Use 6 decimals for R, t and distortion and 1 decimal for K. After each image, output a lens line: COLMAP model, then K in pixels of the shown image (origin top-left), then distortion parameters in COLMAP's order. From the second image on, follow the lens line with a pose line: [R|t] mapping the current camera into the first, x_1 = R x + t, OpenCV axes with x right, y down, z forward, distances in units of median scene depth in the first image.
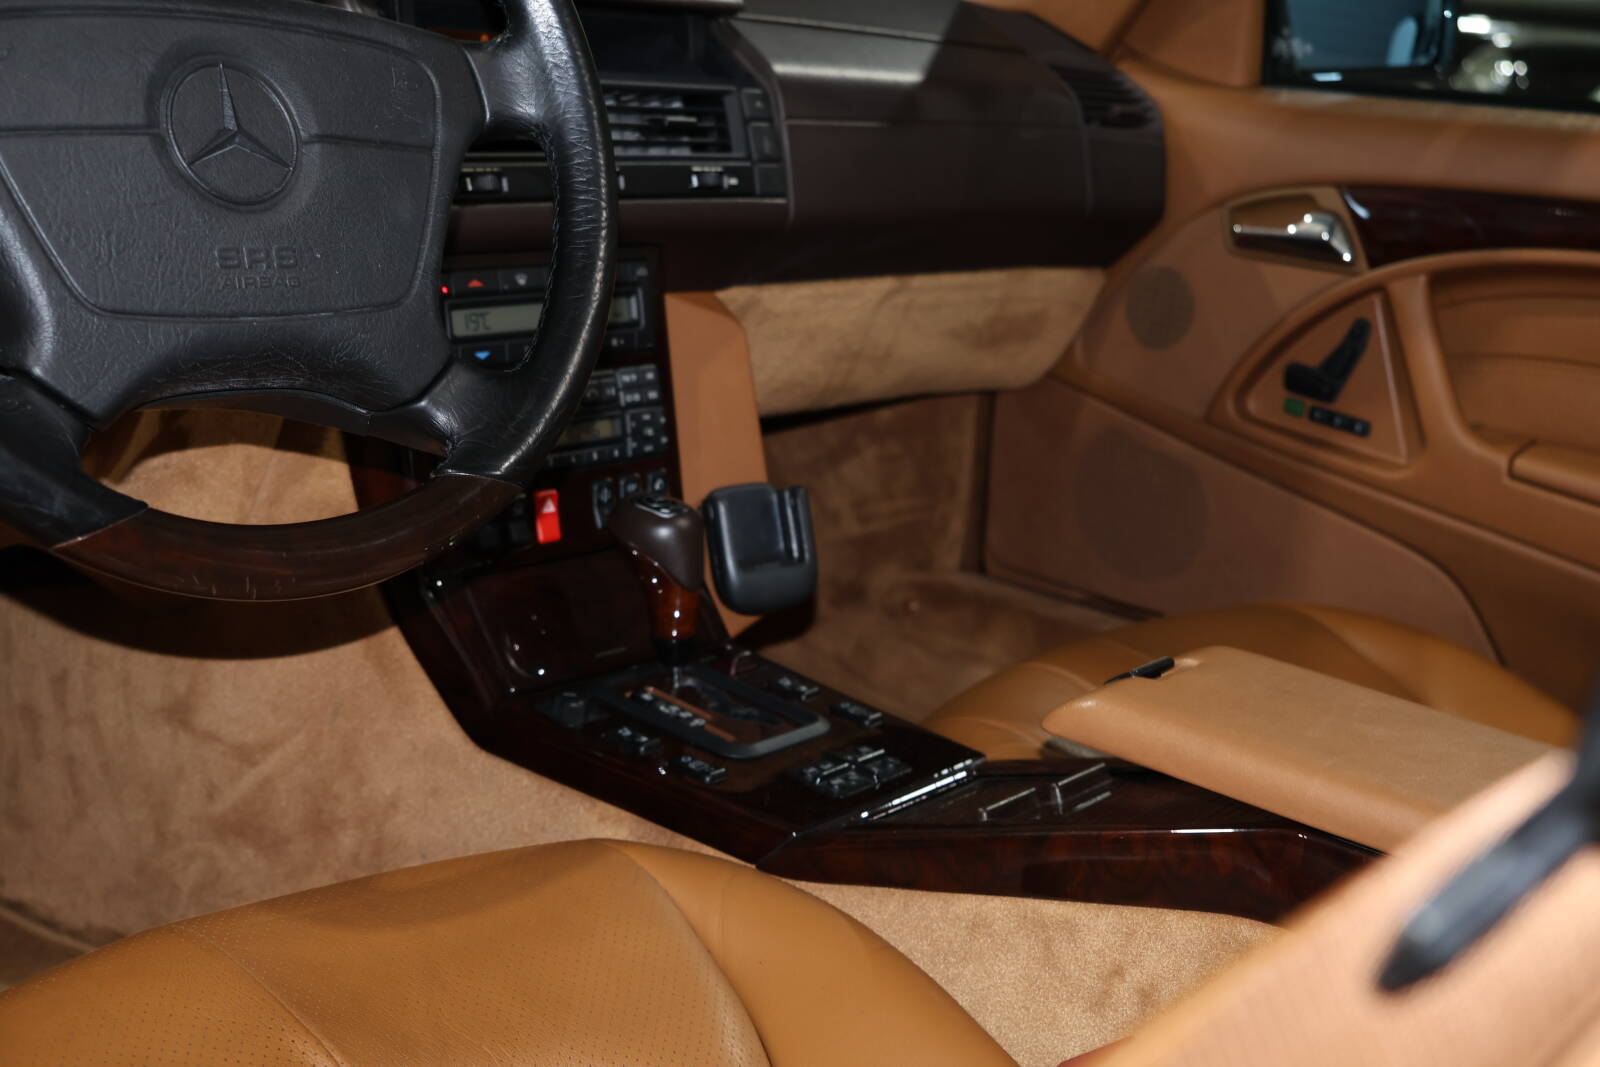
lens RADIAL K [[2007.5, 0, 807.5], [0, 2007.5, 532.0], [0, 0, 1]] dist [0.031914, 0.000000]
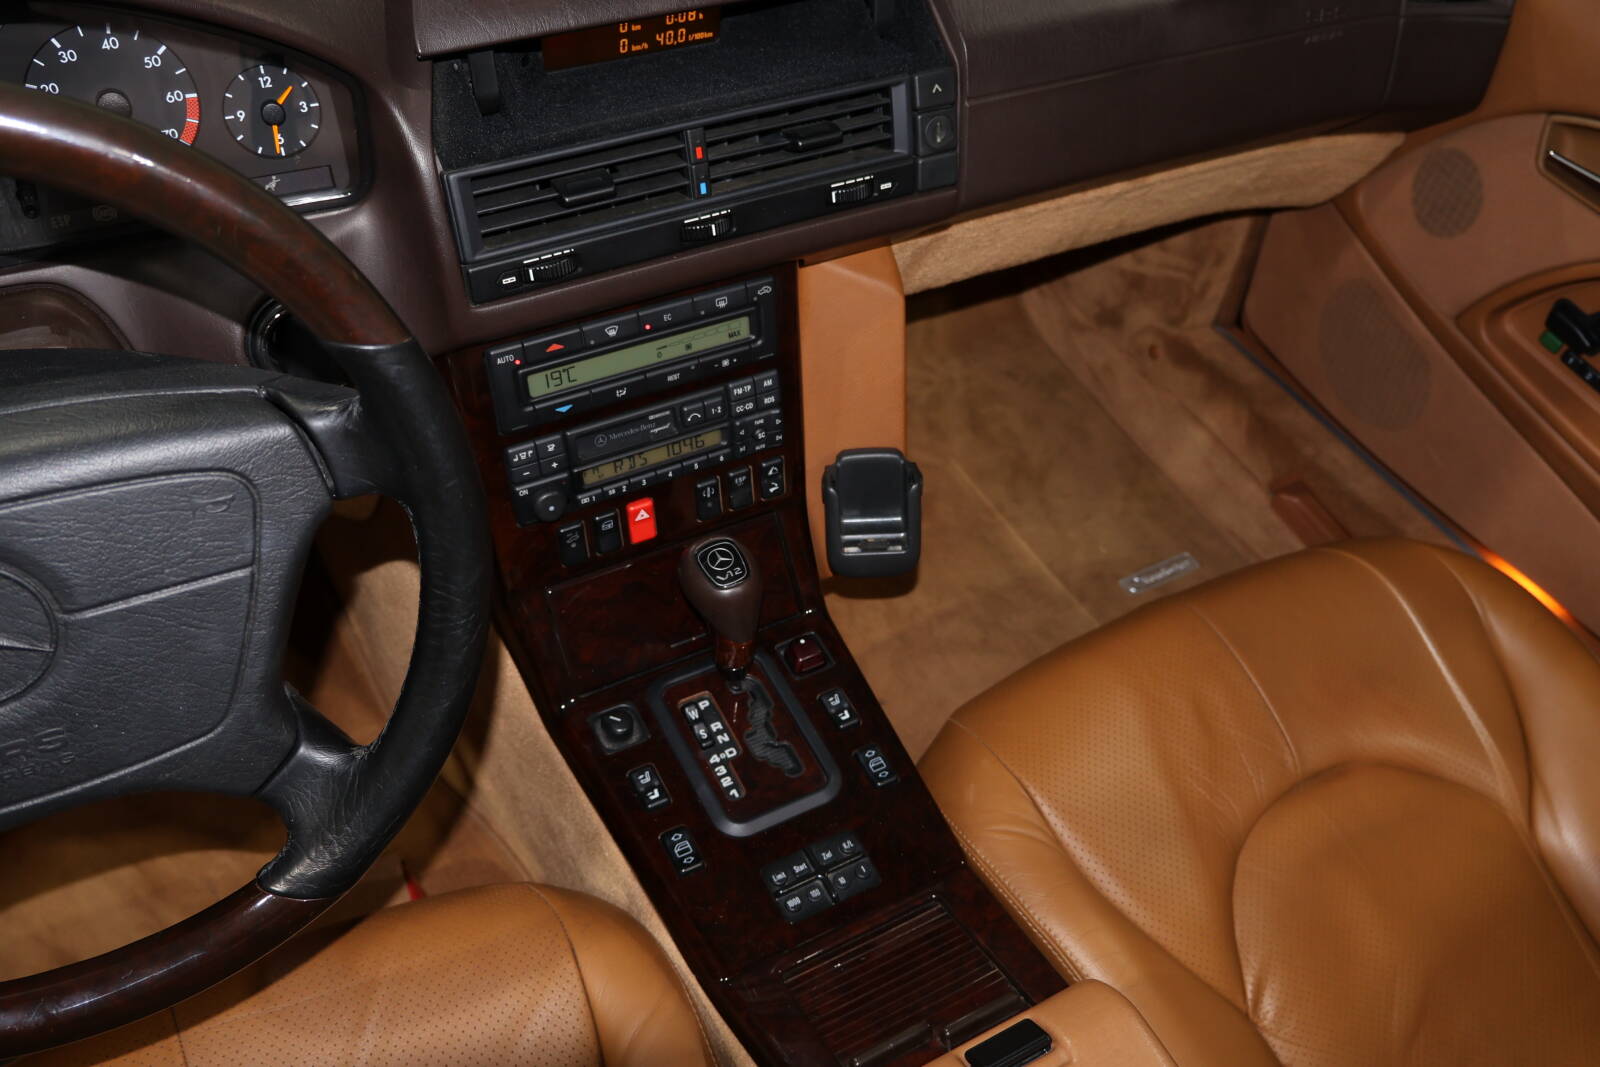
lens RADIAL K [[1347.8, 0, 796.6], [0, 1347.8, 533.5], [0, 0, 1]] dist [-0.031350, 0.027487]
pose [[0.927250, 0.262913, -0.266616, 0.114108], [-0.089056, 0.846450, 0.524969, -0.311213], [0.363698, -0.463034, 0.808284, 0.350352]]
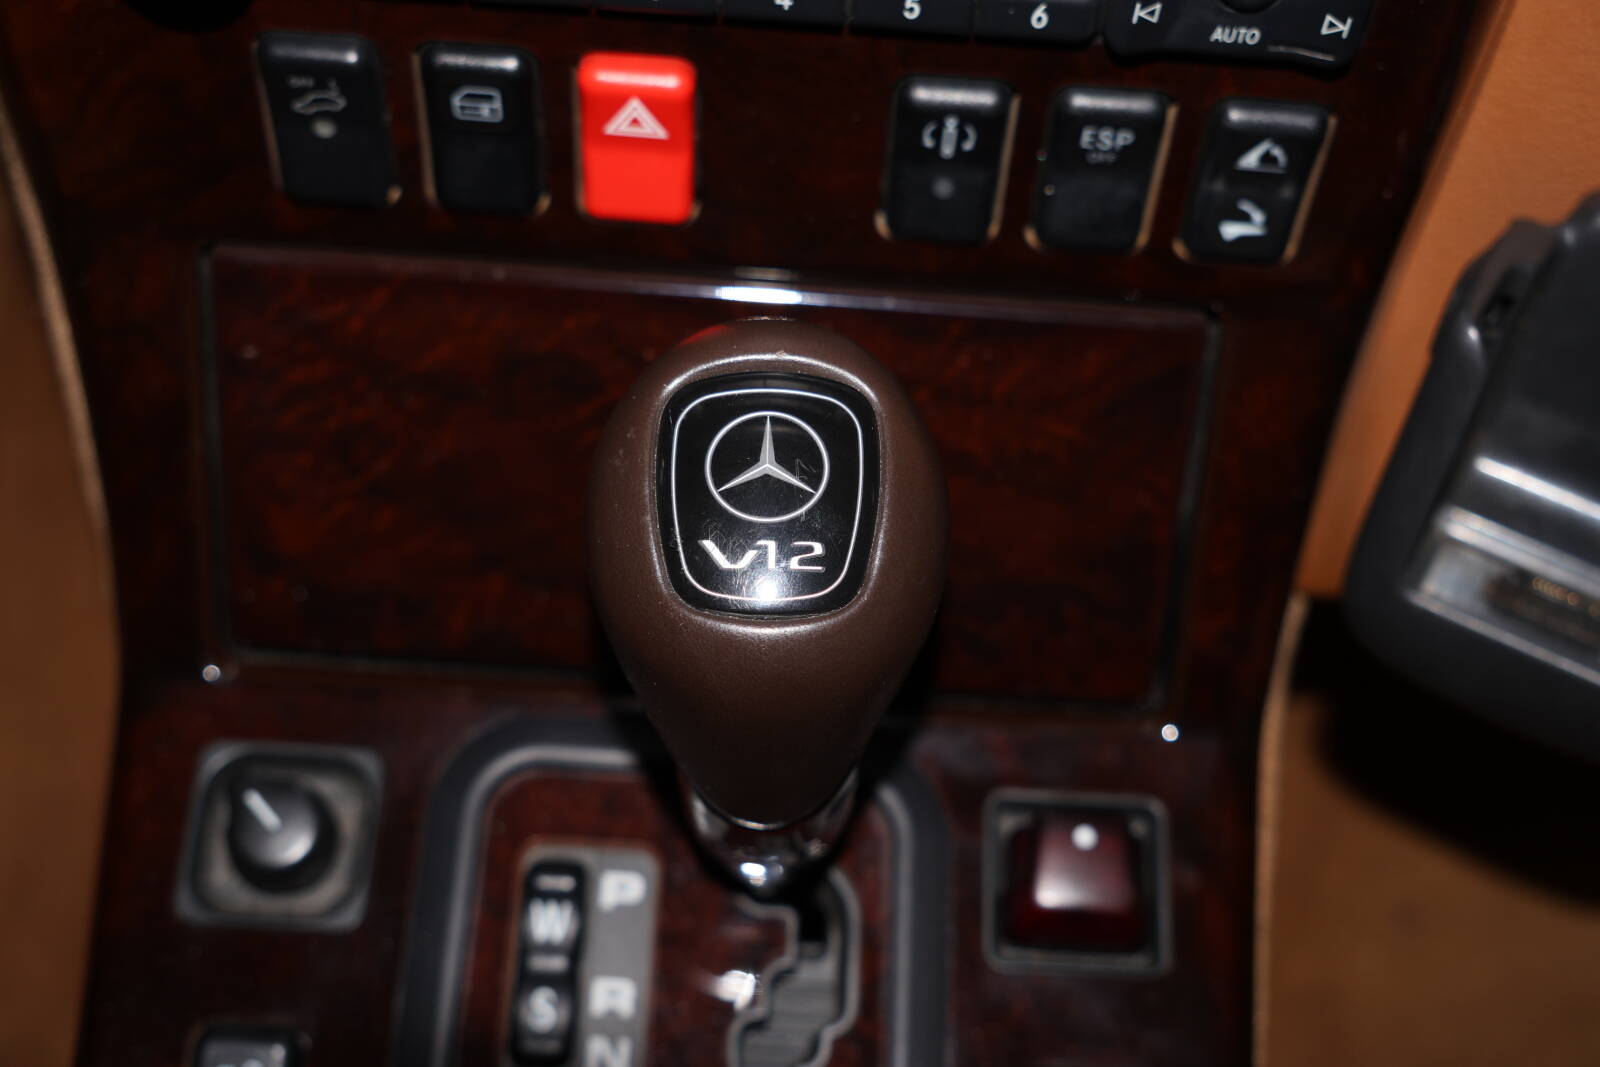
lens RADIAL K [[2007.5, 0, 795.5], [0, 2007.5, 534.1], [0, 0, 1]] dist [0.031914, 0.000000]
pose [[0.594053, 0.690388, -0.412876, 0.019615], [-0.192779, 0.620480, 0.760158, -0.141447], [0.780985, -0.371980, 0.501690, 0.689605]]
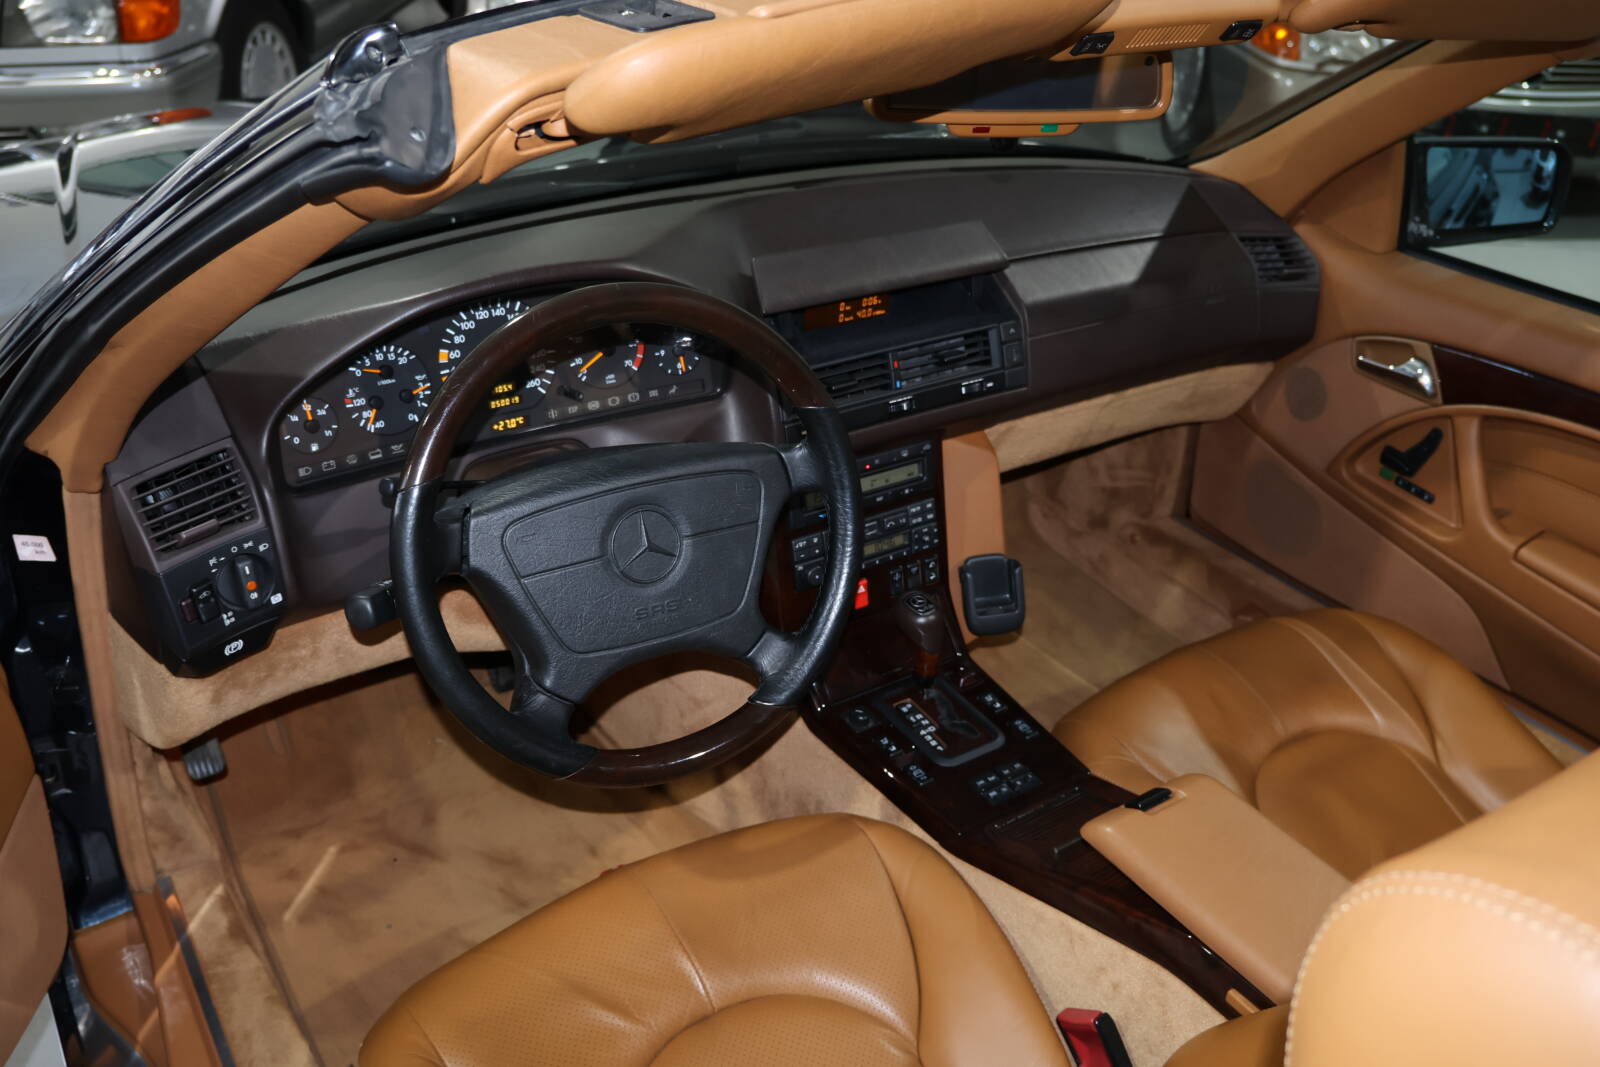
lens RADIAL K [[1347.8, 0, 799.5], [0, 1347.8, 541.2], [0, 0, 1]] dist [-0.031350, 0.027487]
pose [[0.956405, 0.104696, -0.272632, 0.109311], [-0.031686, 0.965221, 0.259508, -0.285285], [0.290319, -0.239556, 0.926460, -0.081032]]
